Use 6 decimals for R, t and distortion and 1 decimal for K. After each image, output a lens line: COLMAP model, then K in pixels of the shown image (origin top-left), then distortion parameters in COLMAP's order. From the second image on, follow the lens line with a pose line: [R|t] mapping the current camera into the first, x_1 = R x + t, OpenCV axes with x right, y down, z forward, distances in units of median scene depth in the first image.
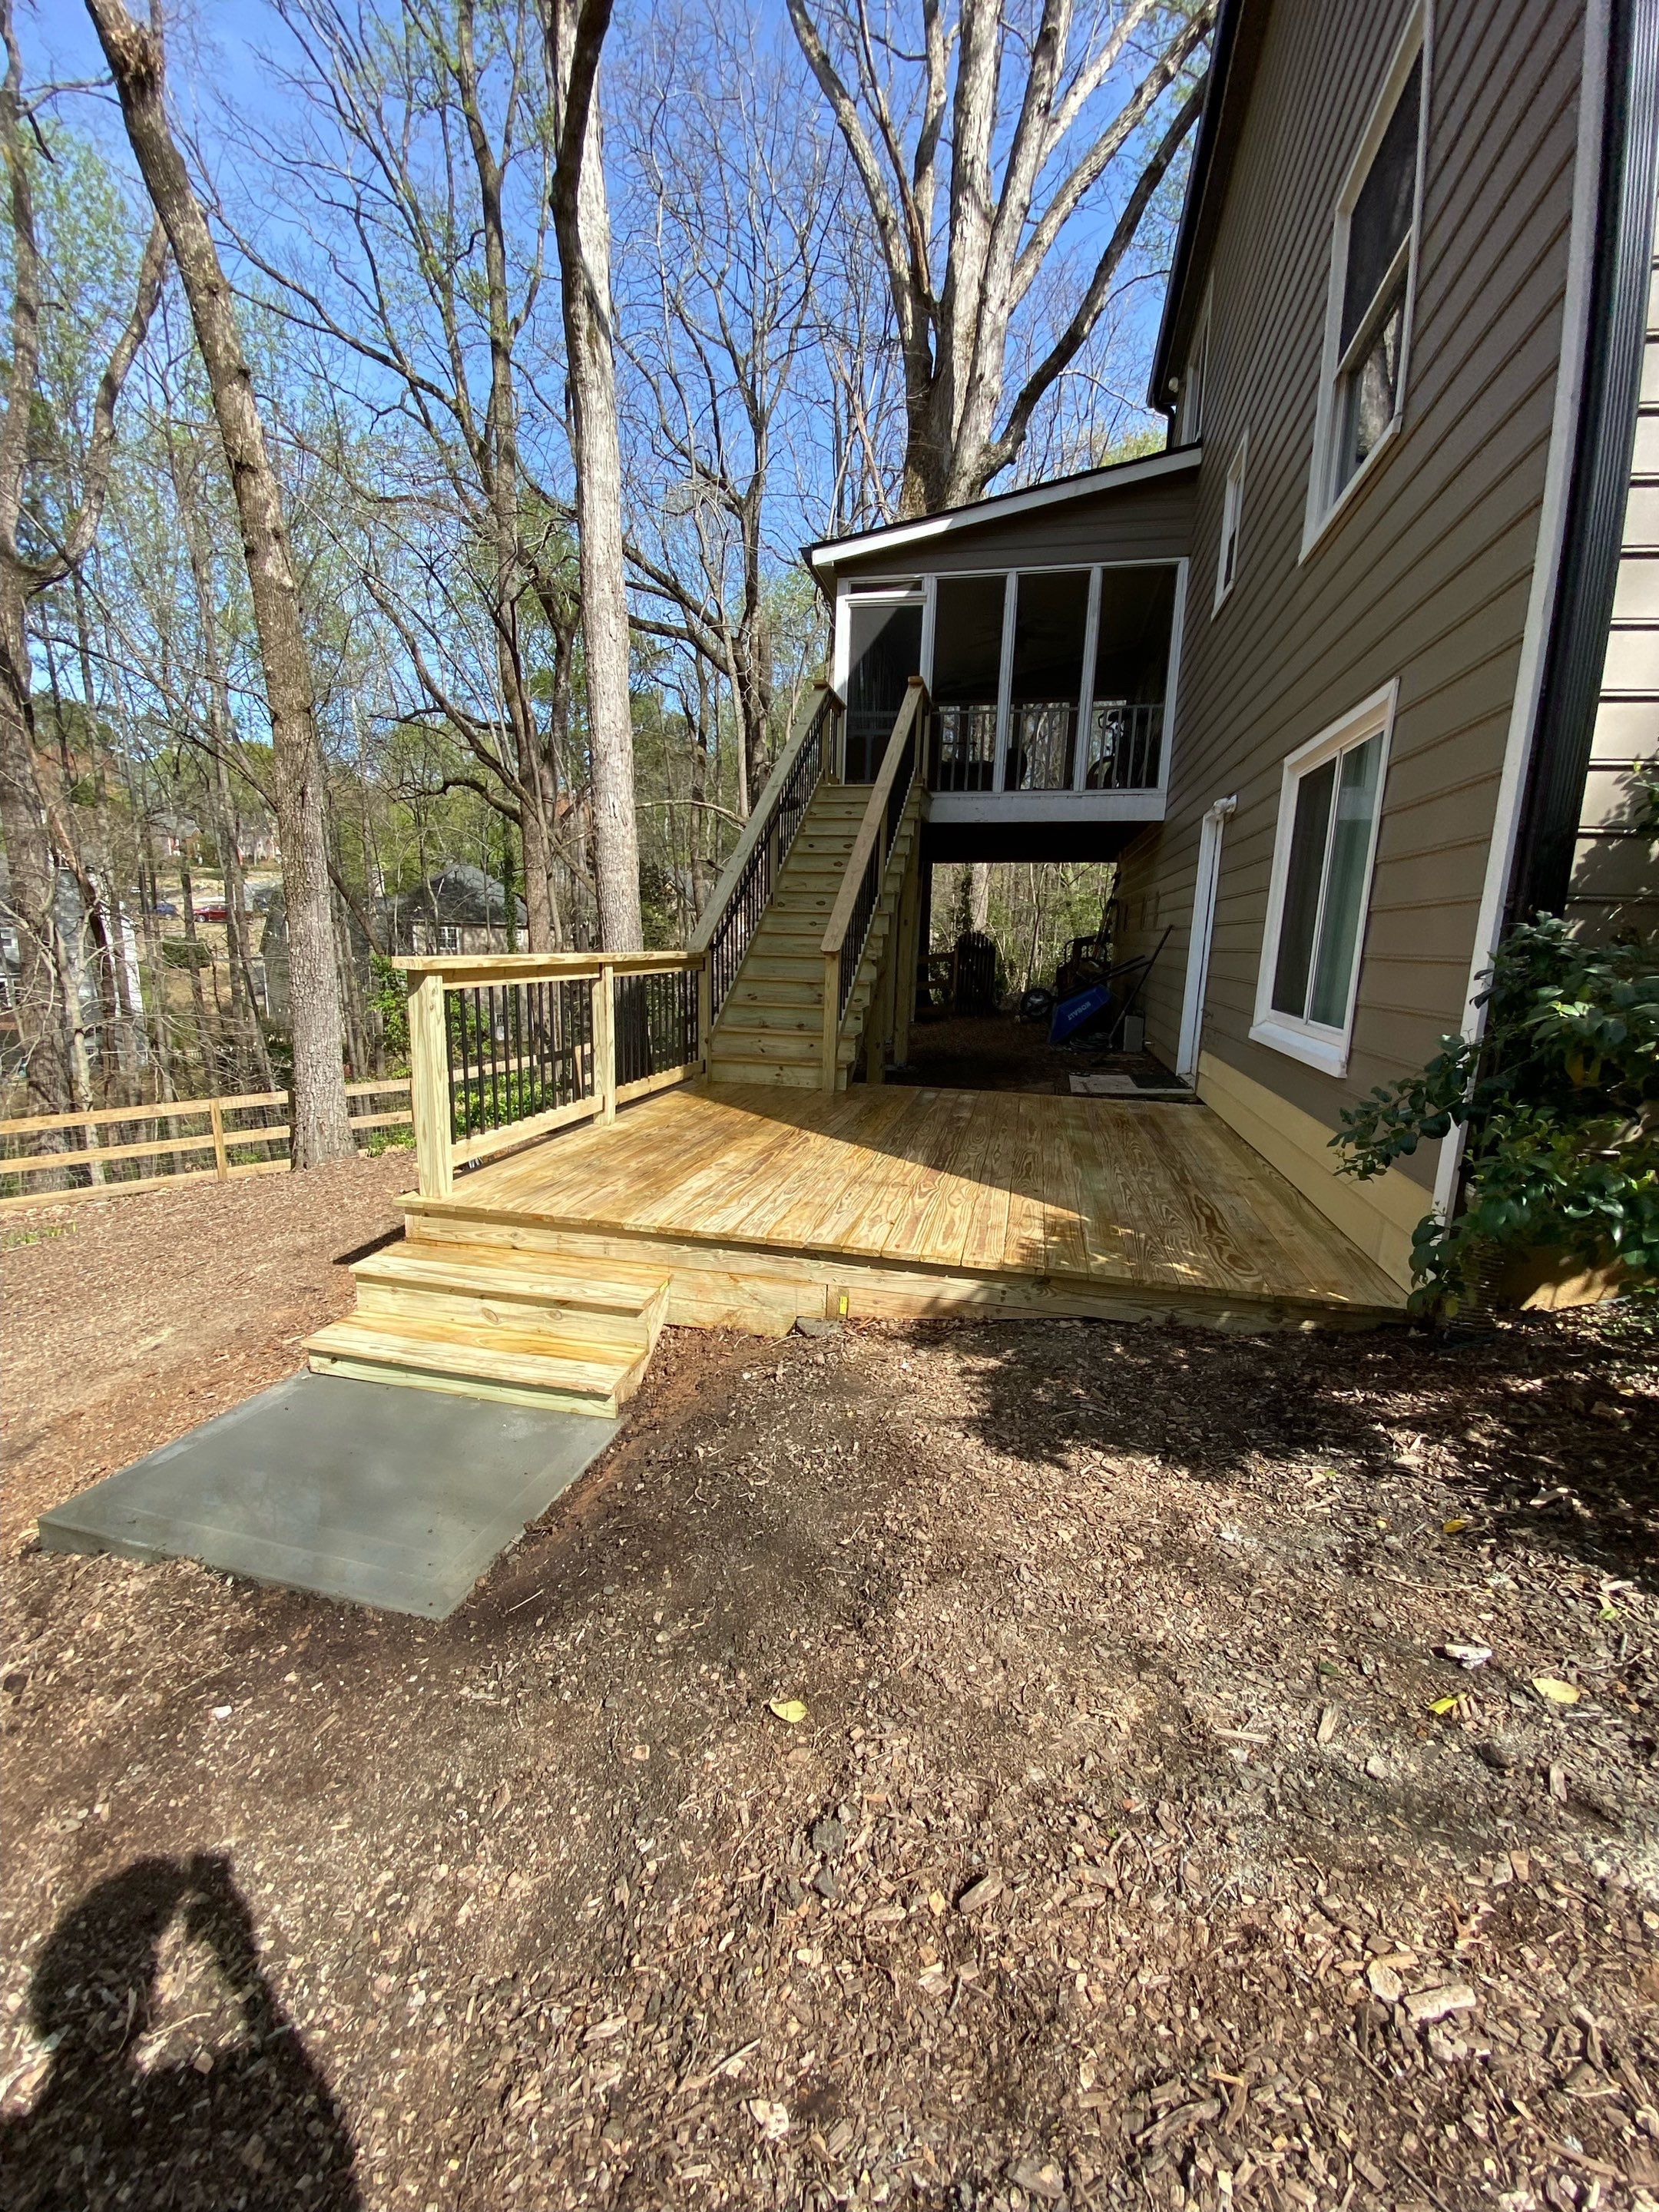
lens RADIAL K [[888.8, 0, 840.1], [0, 888.8, 1115.8], [0, 0, 1]] dist [0.015553, -0.016009]
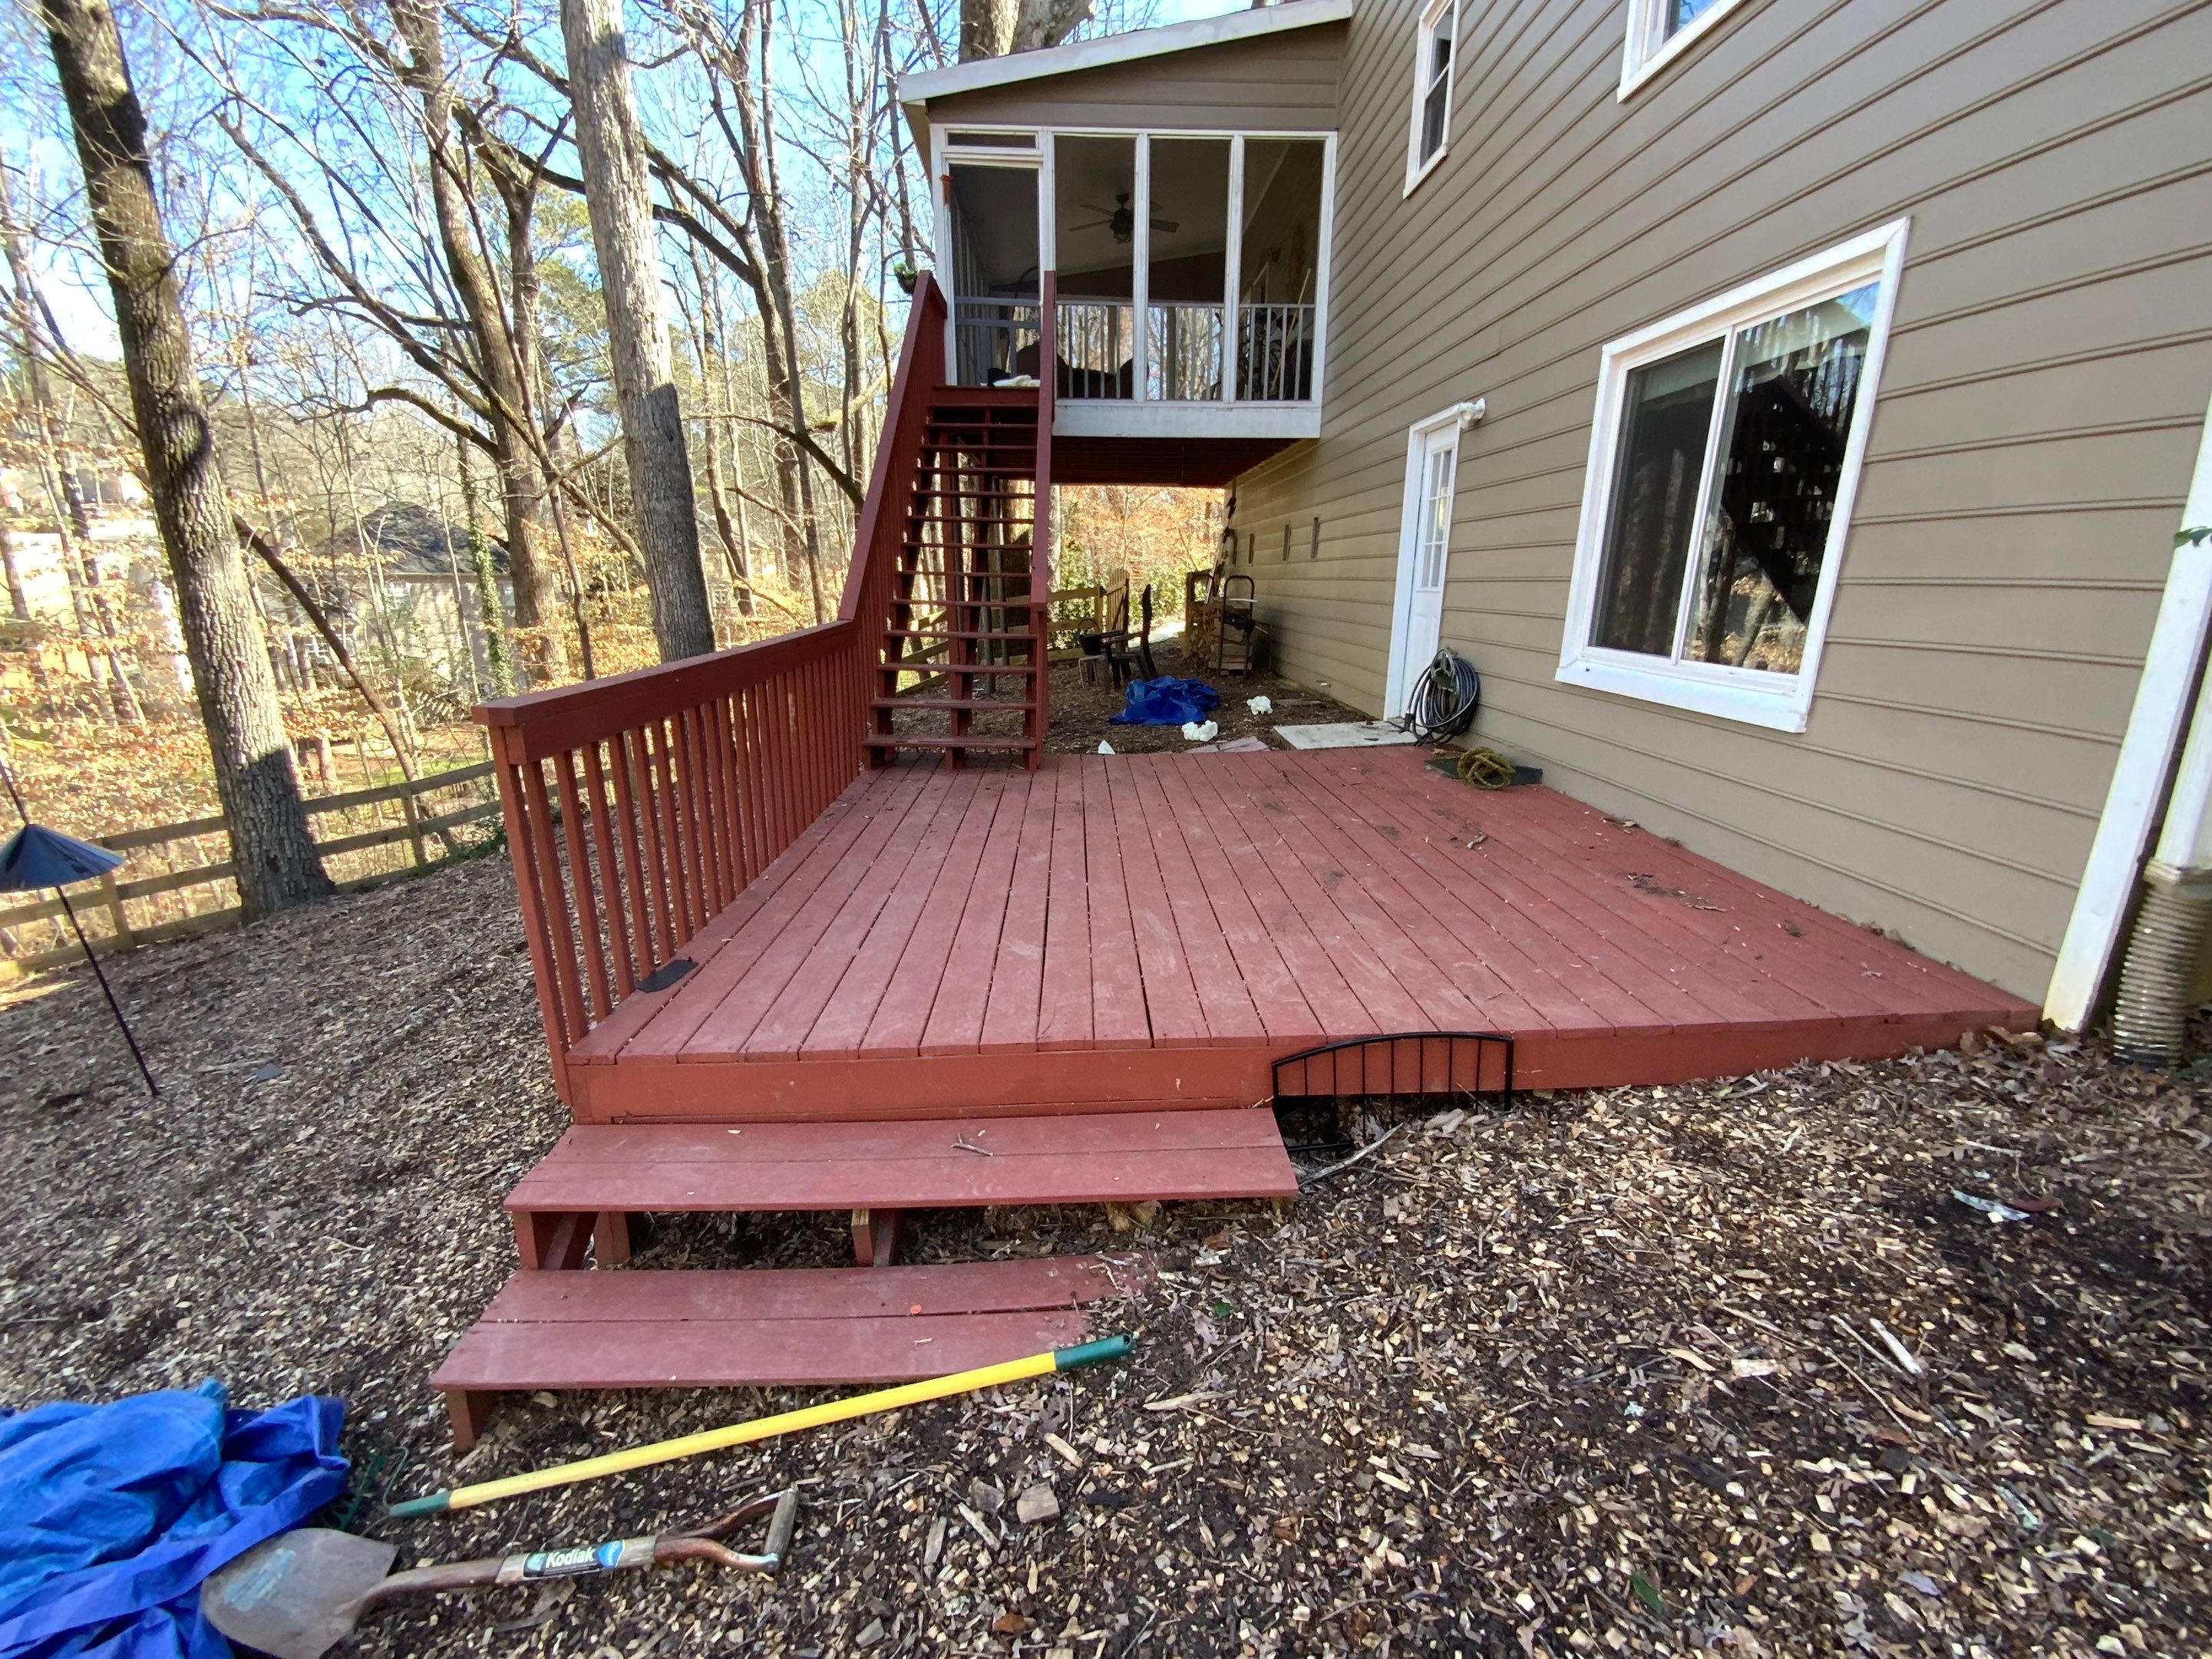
lens RADIAL K [[900.9, 0, 1112.9], [0, 900.9, 833.3], [0, 0, 1]] dist [-0.006892, 0.000017]
pose [[0.966956, -0.092095, 0.237729, -0.099335], [0.072449, 0.993293, 0.090111, -0.027487], [-0.244433, -0.069910, 0.967143, 0.135619]]
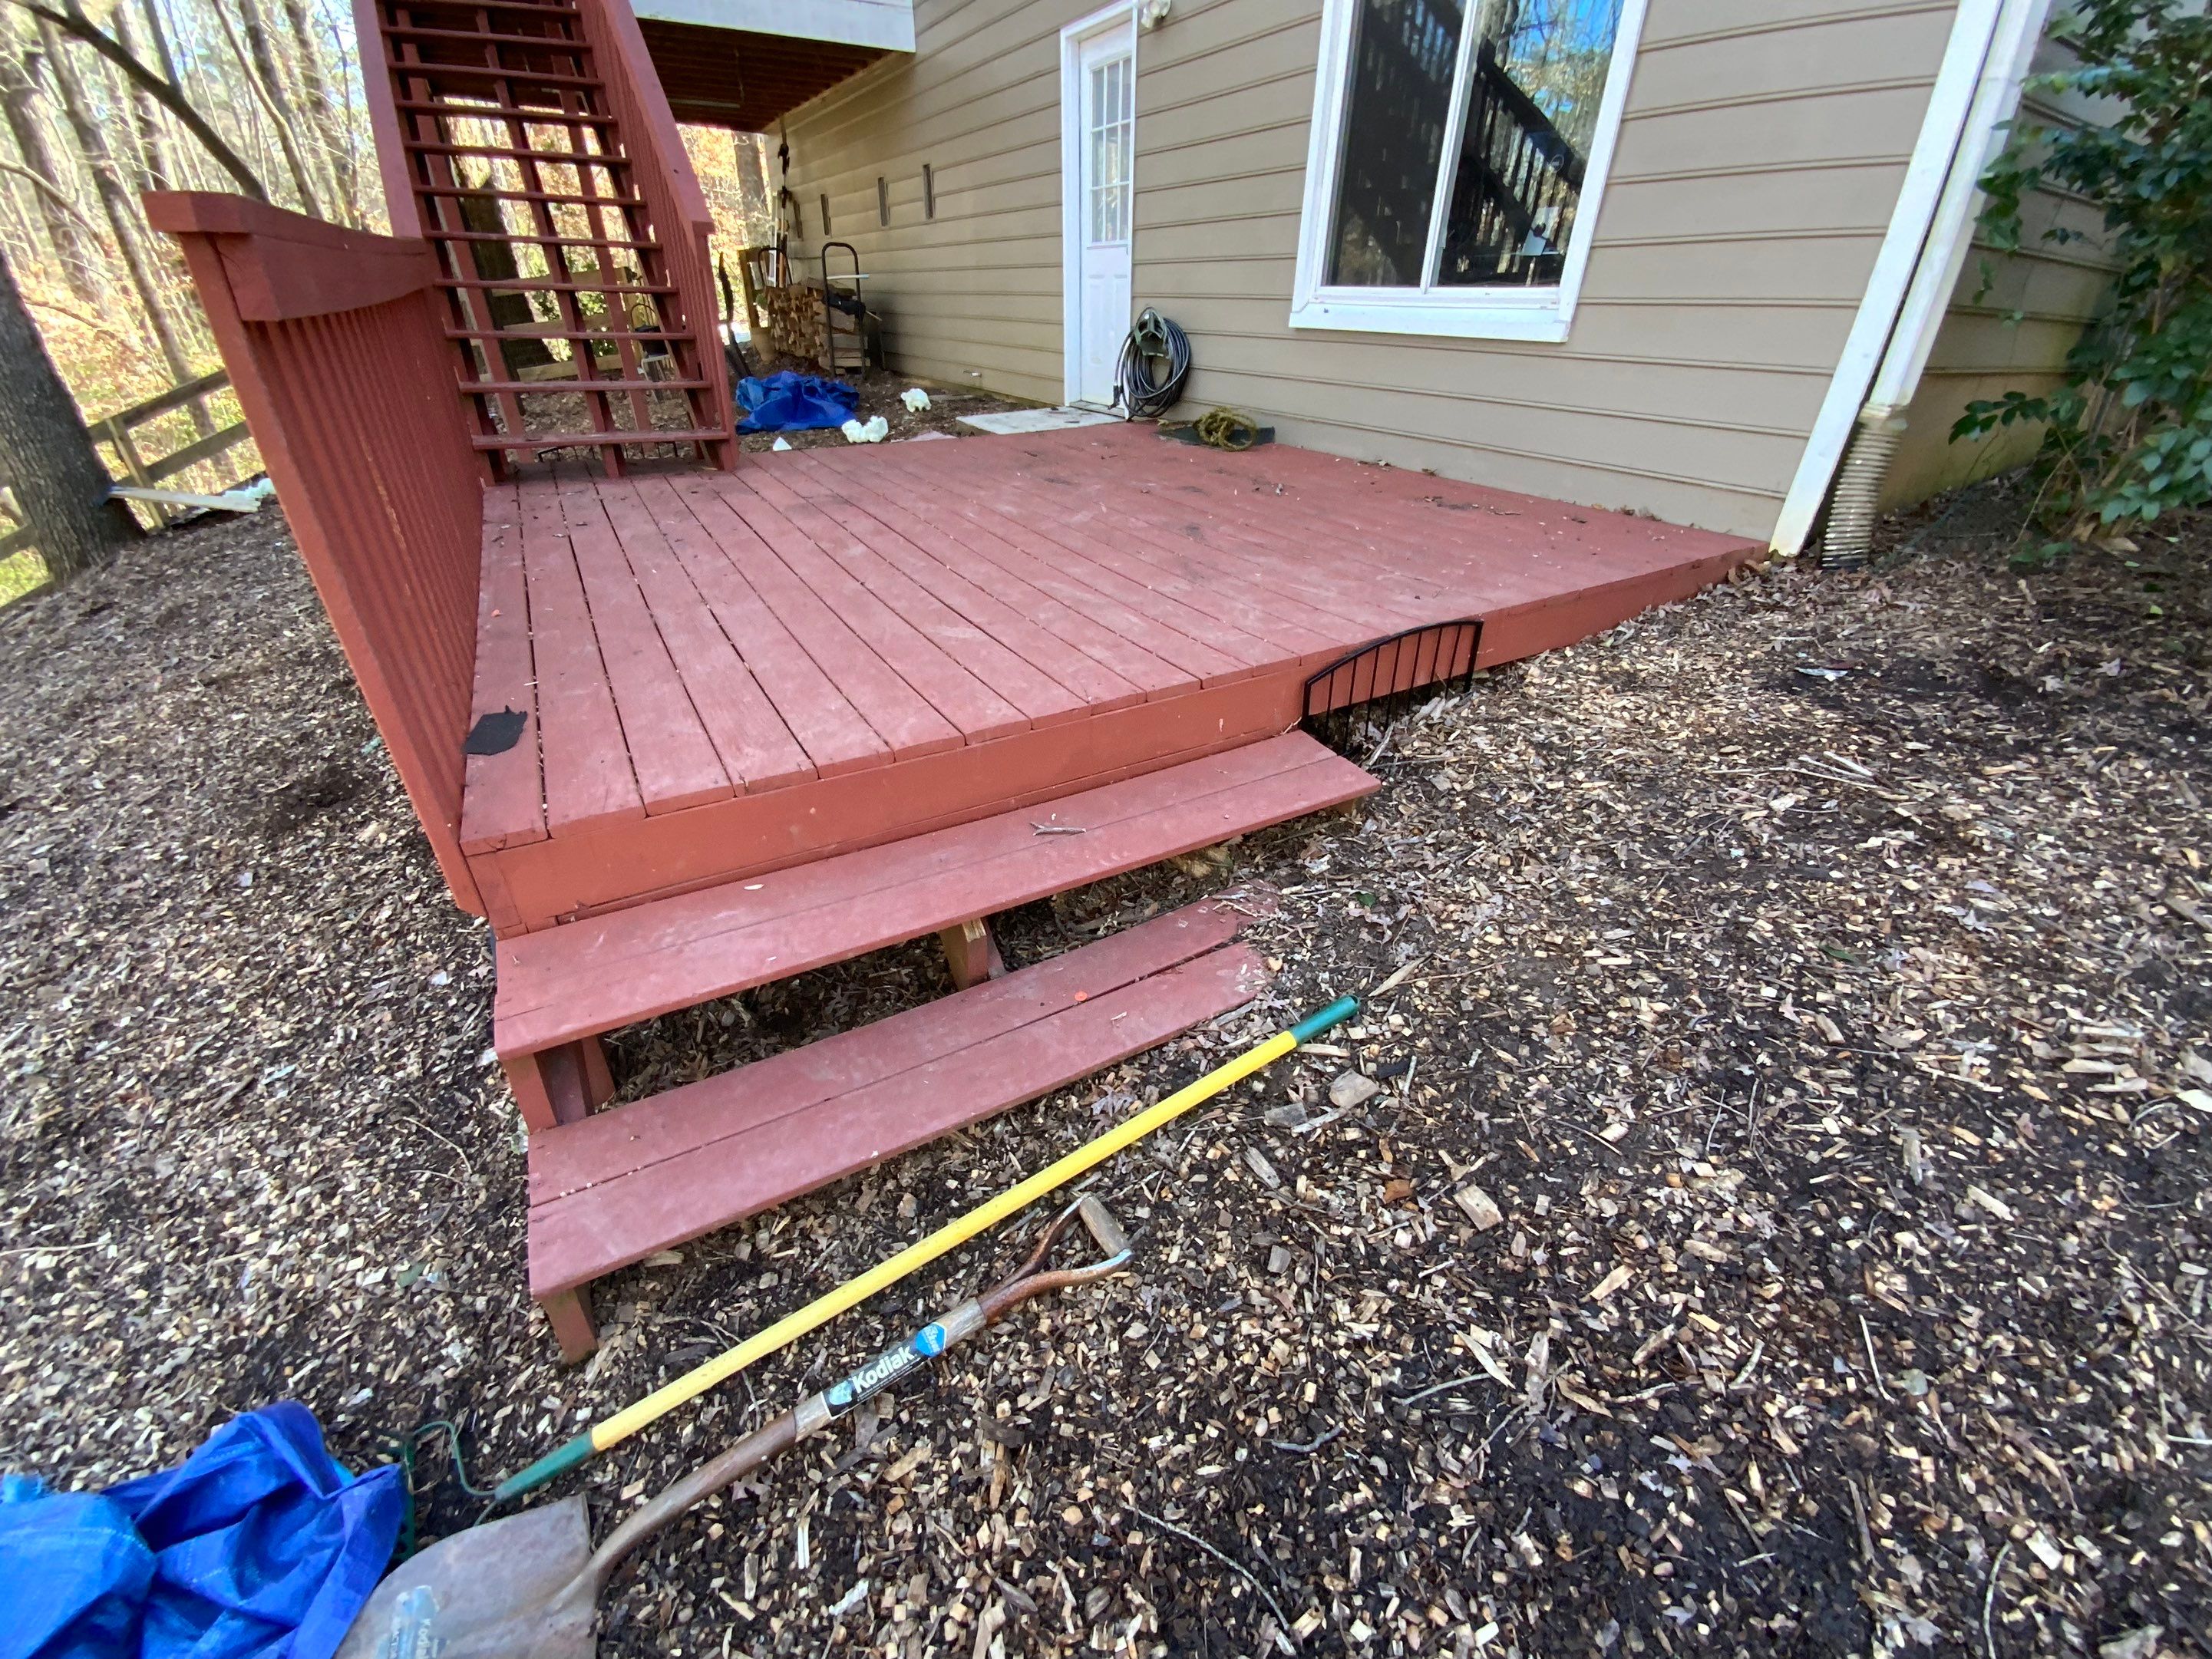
lens RADIAL K [[888.7, 0, 1106.0], [0, 888.7, 829.5], [0, 0, 1]] dist [0.015553, -0.016009]
pose [[0.736627, -0.362615, 0.570868, -0.192339], [0.142598, 0.908407, 0.393016, -0.005309], [-0.661095, -0.208102, 0.720866, 0.212049]]
